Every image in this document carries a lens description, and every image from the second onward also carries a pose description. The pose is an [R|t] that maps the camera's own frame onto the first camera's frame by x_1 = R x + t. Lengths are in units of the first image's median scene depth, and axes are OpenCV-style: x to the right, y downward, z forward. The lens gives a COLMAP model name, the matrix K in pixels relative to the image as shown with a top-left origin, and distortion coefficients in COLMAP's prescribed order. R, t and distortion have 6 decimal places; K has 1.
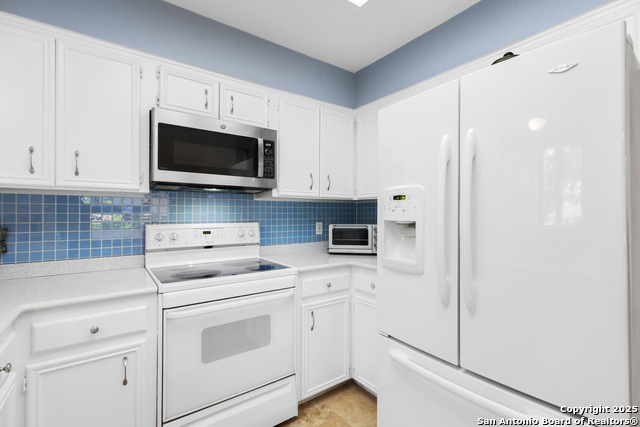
lens RADIAL K [[296.6, 0, 333.1], [0, 296.6, 212.6], [0, 0, 1]] dist [-0.007422, 0.006945]
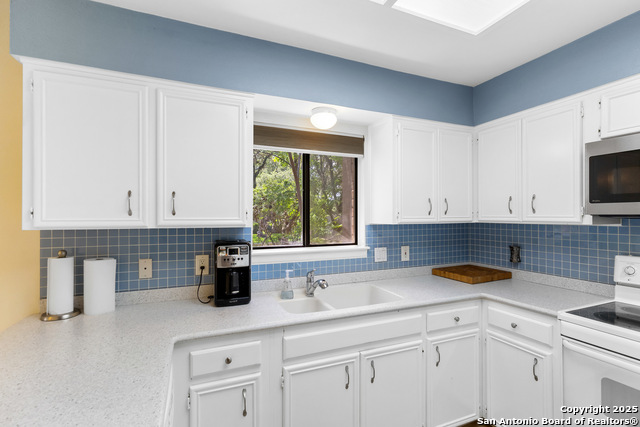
lens RADIAL K [[296.6, 0, 319.2], [0, 296.6, 212.5], [0, 0, 1]] dist [-0.007422, 0.006945]
pose [[-0.233384, -0.016208, -0.972250, 0.550050], [0.003211, 0.999843, -0.017439, -0.086045], [0.972379, -0.007192, -0.233295, 0.288674]]
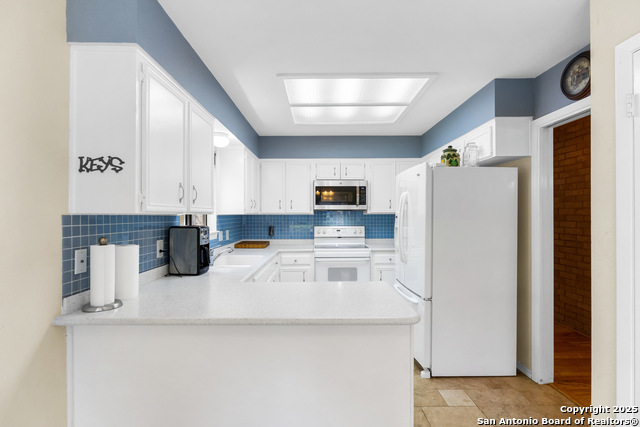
lens RADIAL K [[296.6, 0, 320.0], [0, 296.6, 215.2], [0, 0, 1]] dist [-0.007422, 0.006945]
pose [[0.801384, -0.004660, -0.598132, 0.844104], [0.006382, 0.999979, 0.000760, -0.051950], [0.598116, -0.004426, 0.801397, -0.893687]]
